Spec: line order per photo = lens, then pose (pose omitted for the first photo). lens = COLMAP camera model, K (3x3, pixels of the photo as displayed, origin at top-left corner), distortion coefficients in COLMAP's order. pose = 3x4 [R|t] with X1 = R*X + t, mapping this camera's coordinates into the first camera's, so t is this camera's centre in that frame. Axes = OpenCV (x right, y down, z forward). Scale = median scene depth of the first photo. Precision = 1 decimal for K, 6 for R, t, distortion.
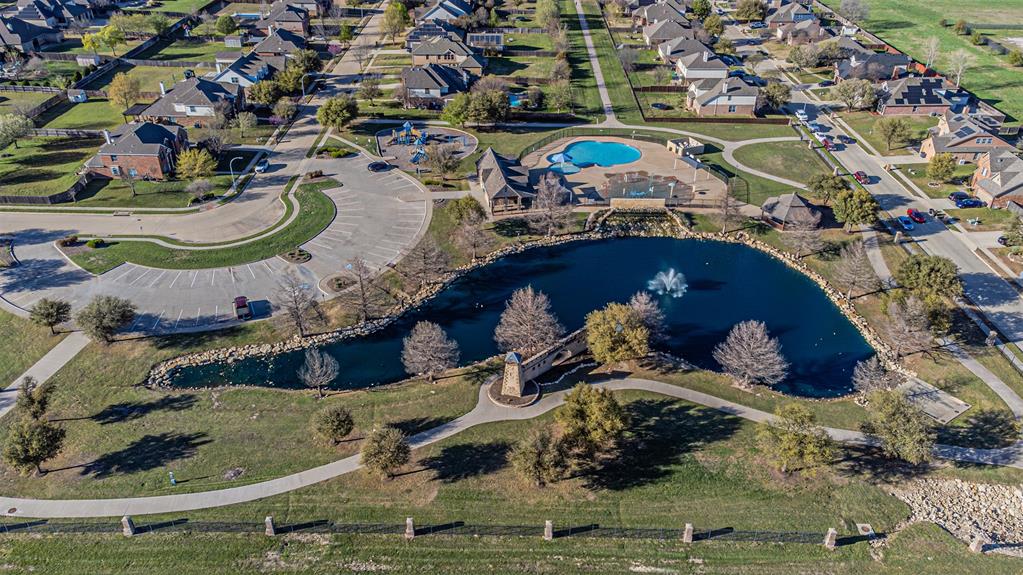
lens RADIAL K [[772.1, 0, 511.5], [0, 772.1, 287.5], [0, 0, 1]] dist [0.034497, -0.002769]
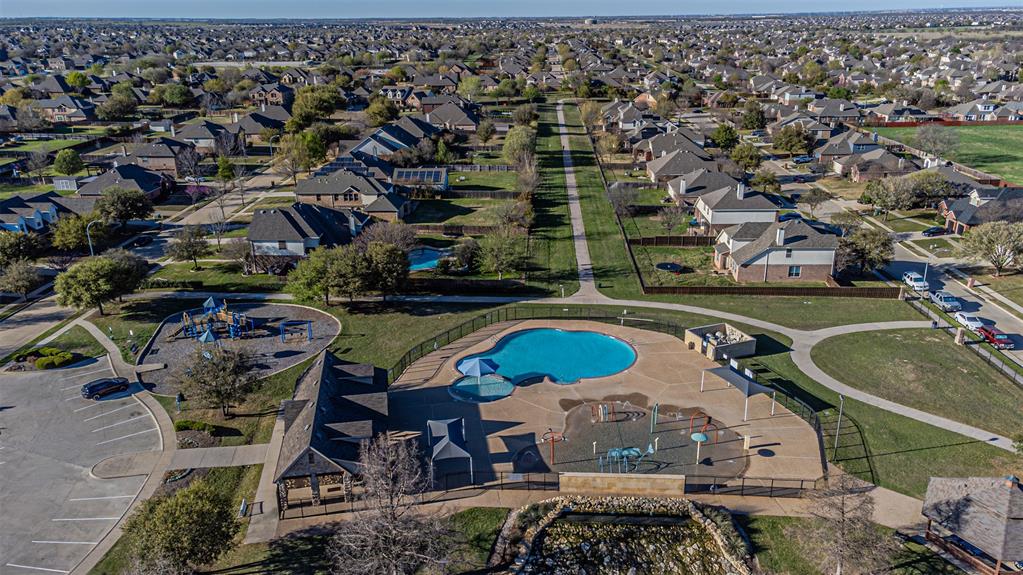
lens RADIAL K [[772.1, 0, 511.5], [0, 772.1, 287.5], [0, 0, 1]] dist [0.034497, -0.002769]
pose [[0.999492, -0.005436, -0.031395, 0.087871], [-0.001023, 0.979356, -0.202139, -0.098465], [0.031845, 0.202069, 0.978854, 0.416647]]
